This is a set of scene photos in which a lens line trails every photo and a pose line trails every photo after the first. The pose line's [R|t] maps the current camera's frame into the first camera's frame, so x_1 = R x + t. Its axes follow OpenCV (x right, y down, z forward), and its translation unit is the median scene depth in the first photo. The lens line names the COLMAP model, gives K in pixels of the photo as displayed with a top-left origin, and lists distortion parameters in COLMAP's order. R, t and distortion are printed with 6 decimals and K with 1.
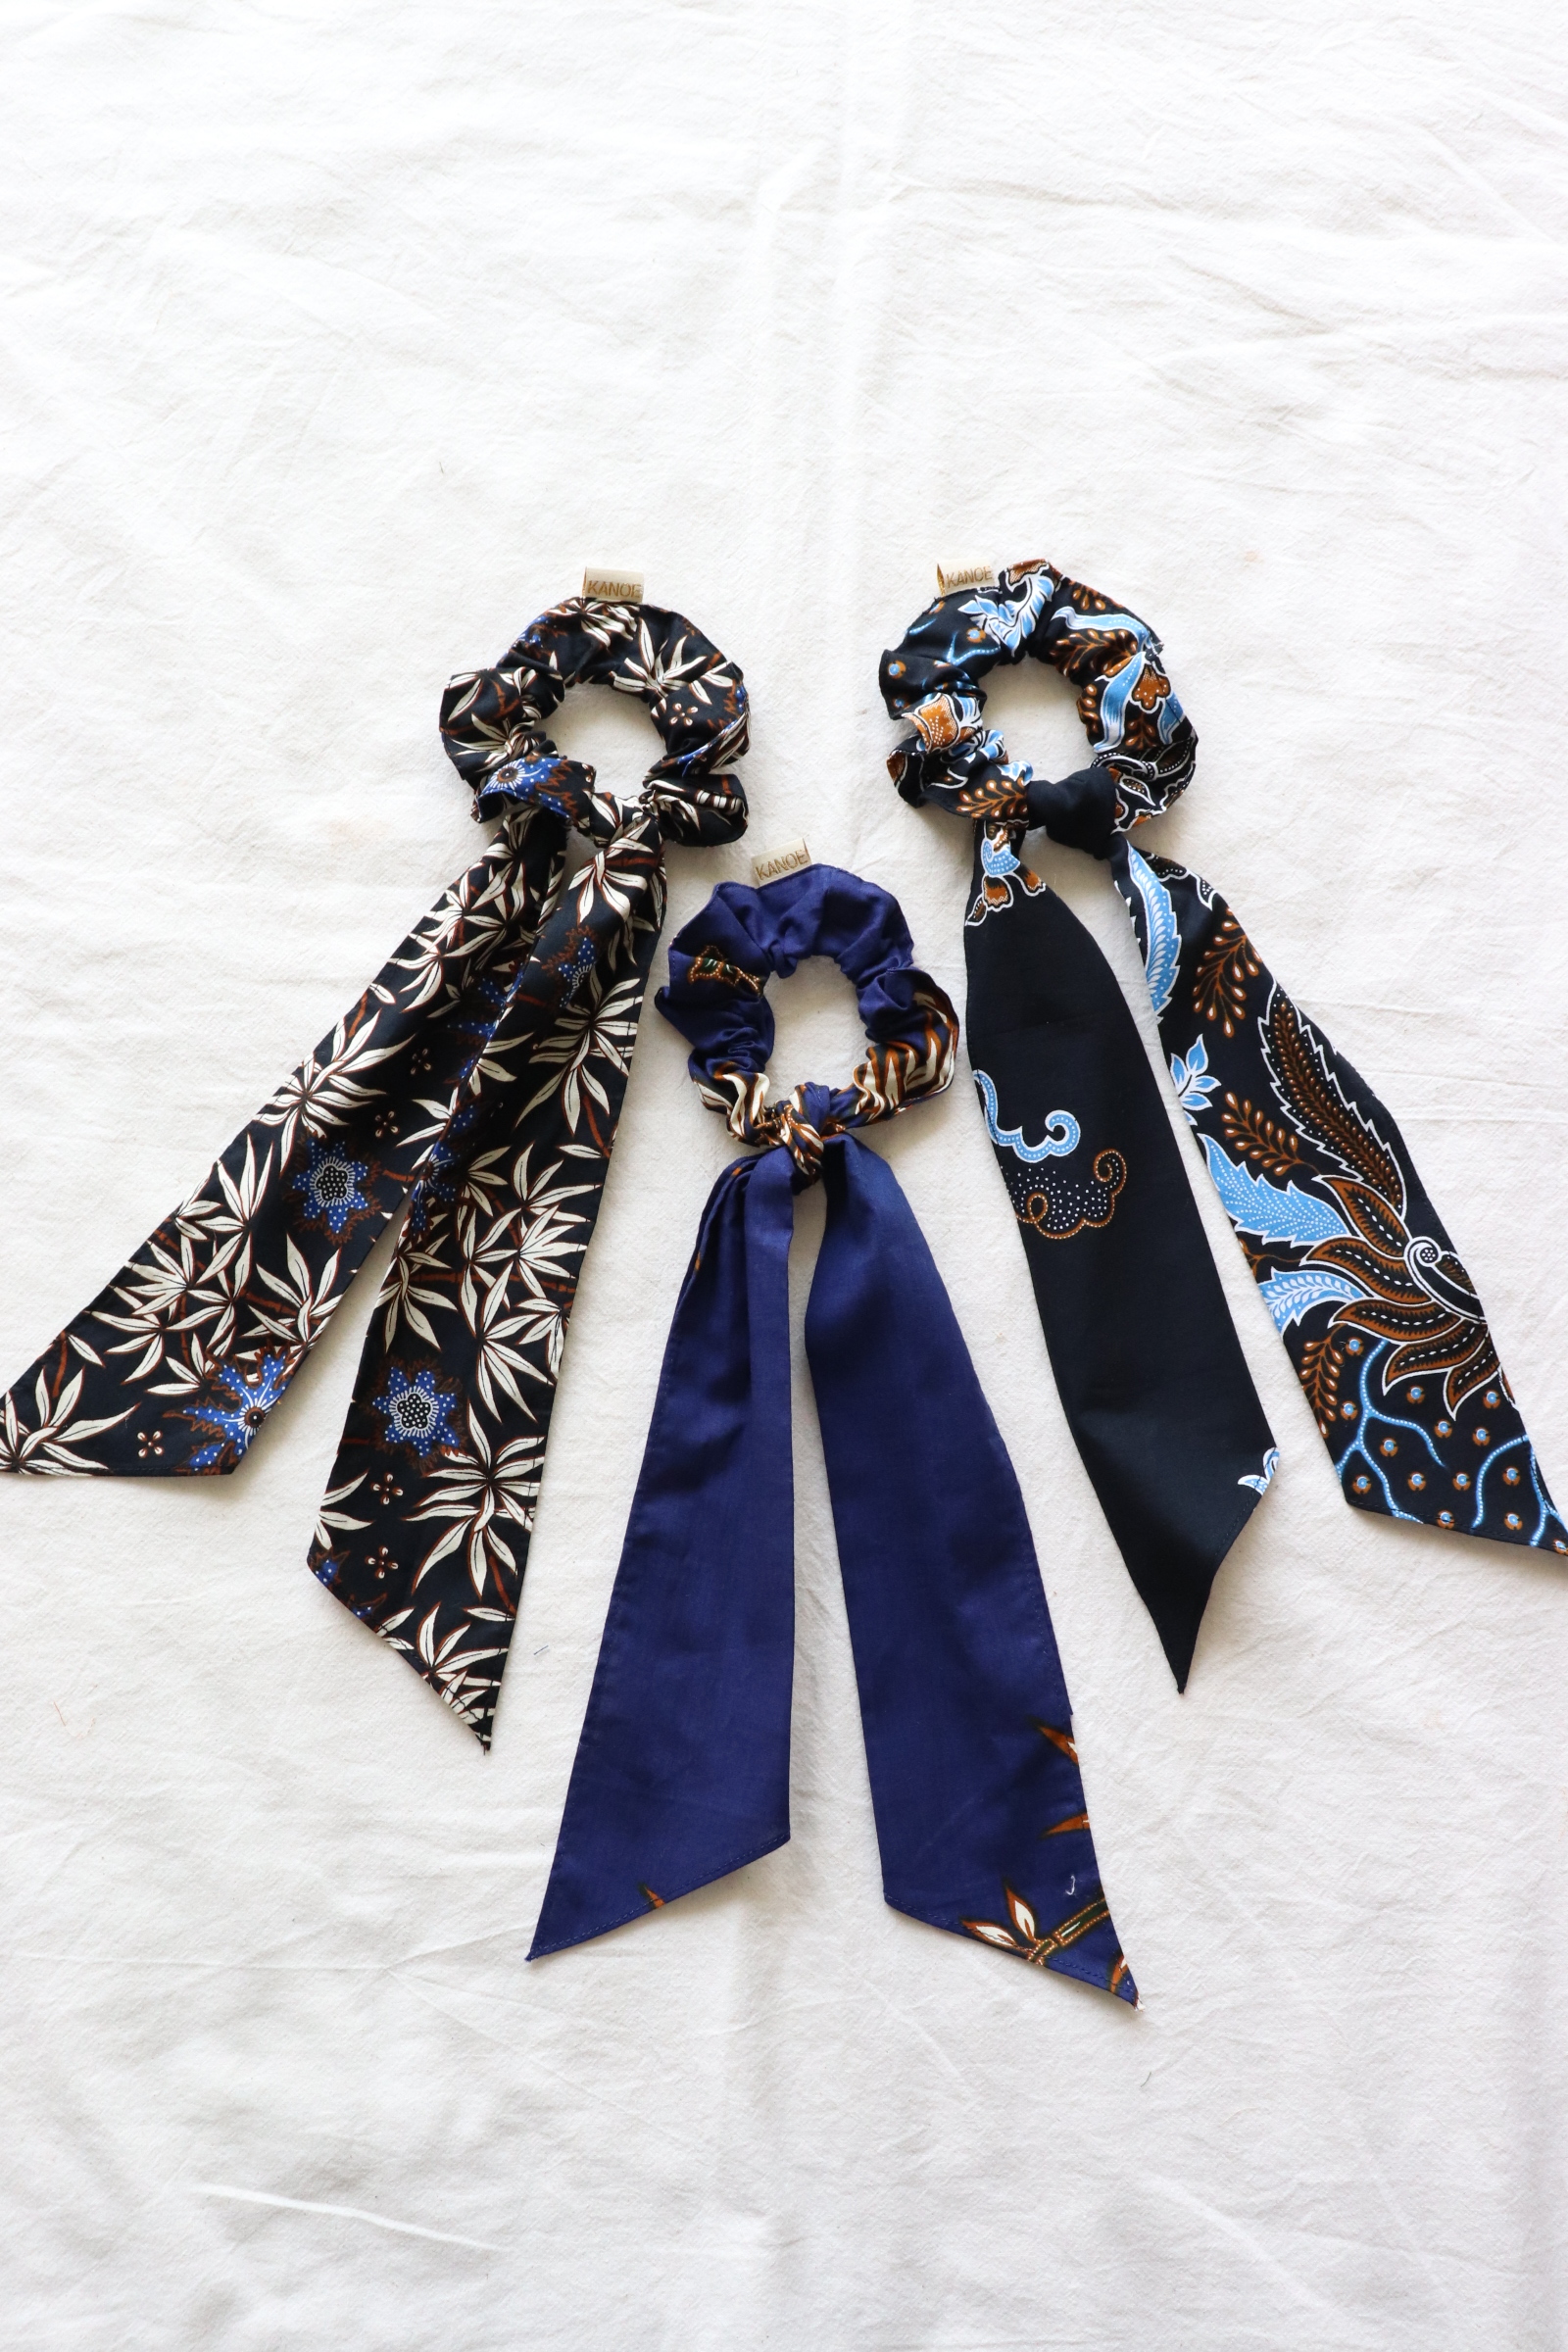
lens RADIAL K [[2105.9, 0, 789.9], [0, 2105.9, 1179.4], [0, 0, 1]] dist [-0.177079, 0.166672]
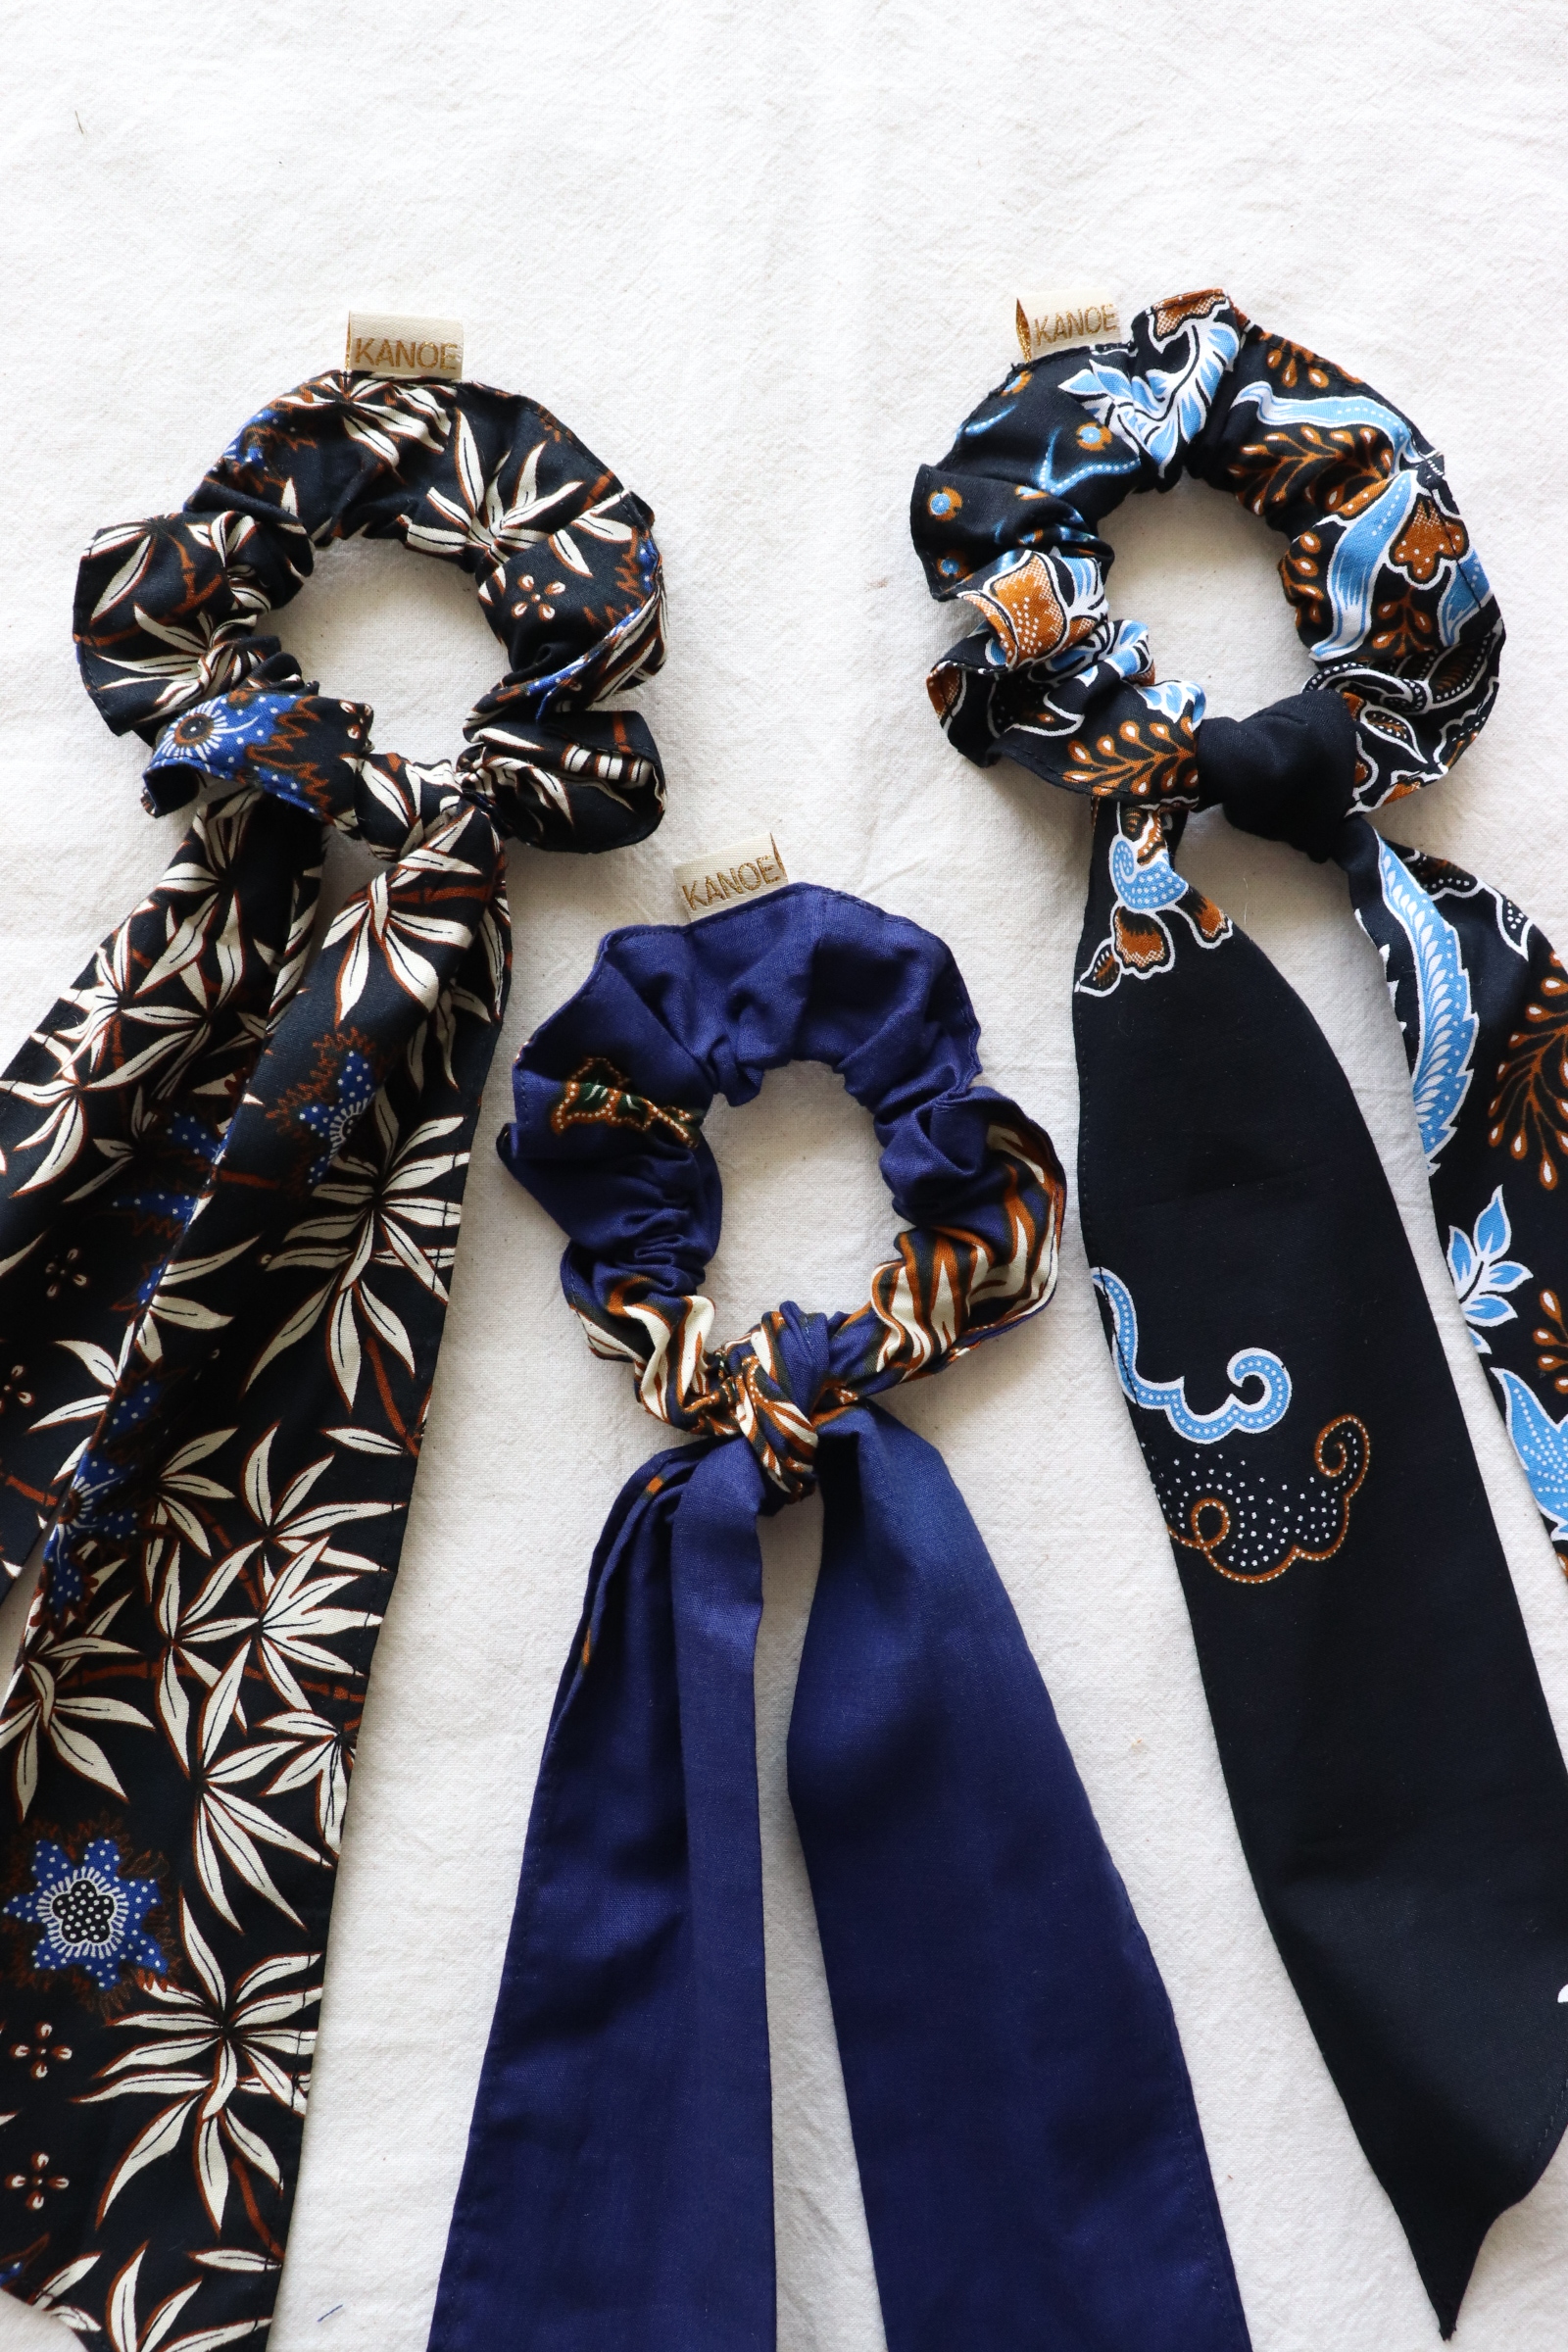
lens RADIAL K [[2028.5, 0, 798.0], [0, 2028.5, 1168.4], [0, 0, 1]] dist [-0.174652, 0.154653]
pose [[0.999764, -0.014423, 0.016253, 0.003656], [0.012564, 0.993939, 0.109217, -0.136487], [-0.017730, -0.108987, 0.993885, 0.494439]]
